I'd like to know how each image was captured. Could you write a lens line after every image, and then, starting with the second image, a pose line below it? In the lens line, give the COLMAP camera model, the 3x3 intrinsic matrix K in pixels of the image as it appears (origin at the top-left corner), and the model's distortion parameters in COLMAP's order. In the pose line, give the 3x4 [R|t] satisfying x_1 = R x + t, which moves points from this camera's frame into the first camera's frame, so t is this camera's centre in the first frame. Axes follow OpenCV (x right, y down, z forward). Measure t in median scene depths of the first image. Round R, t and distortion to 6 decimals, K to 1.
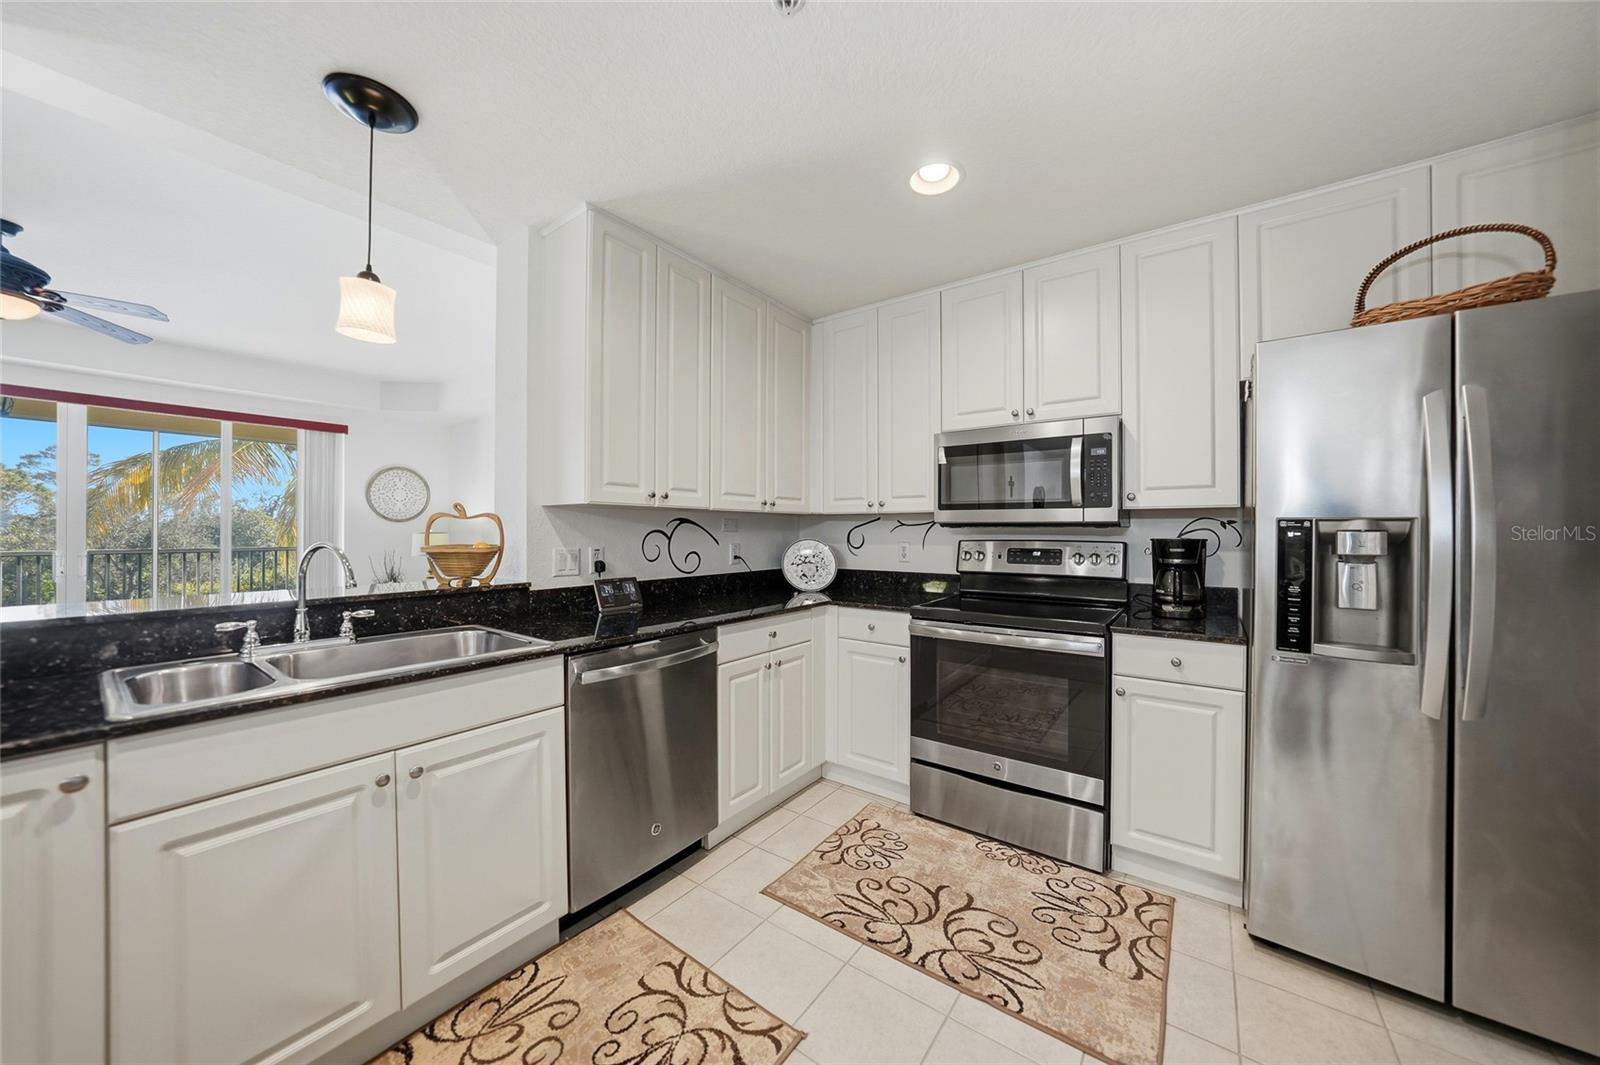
lens RADIAL K [[557.3, 0, 800.0], [0, 557.3, 532.5], [0, 0, 1]] dist [-0.039030, 0.009751]
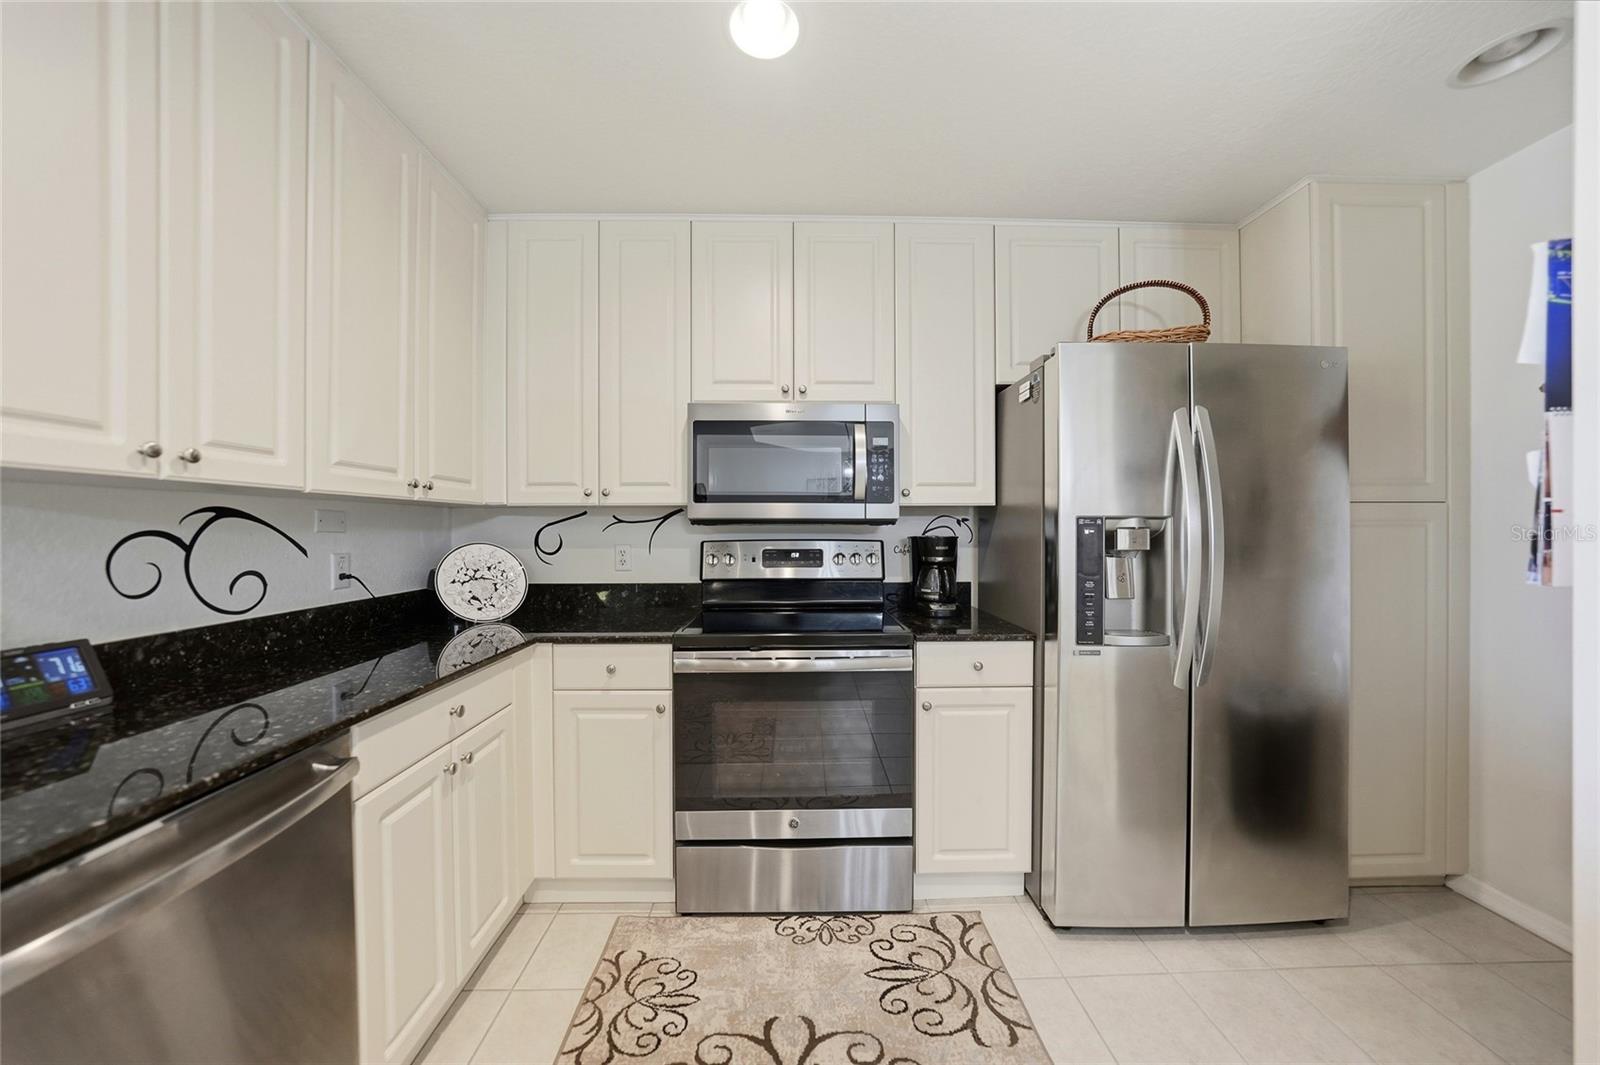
lens RADIAL K [[557.3, 0, 800.0], [0, 557.3, 532.5], [0, 0, 1]] dist [-0.039030, 0.009751]
pose [[0.789653, -0.009306, 0.613483, -0.115334], [0.006098, 0.999955, 0.007319, -0.004100], [-0.613523, -0.002039, 0.789674, 0.334795]]
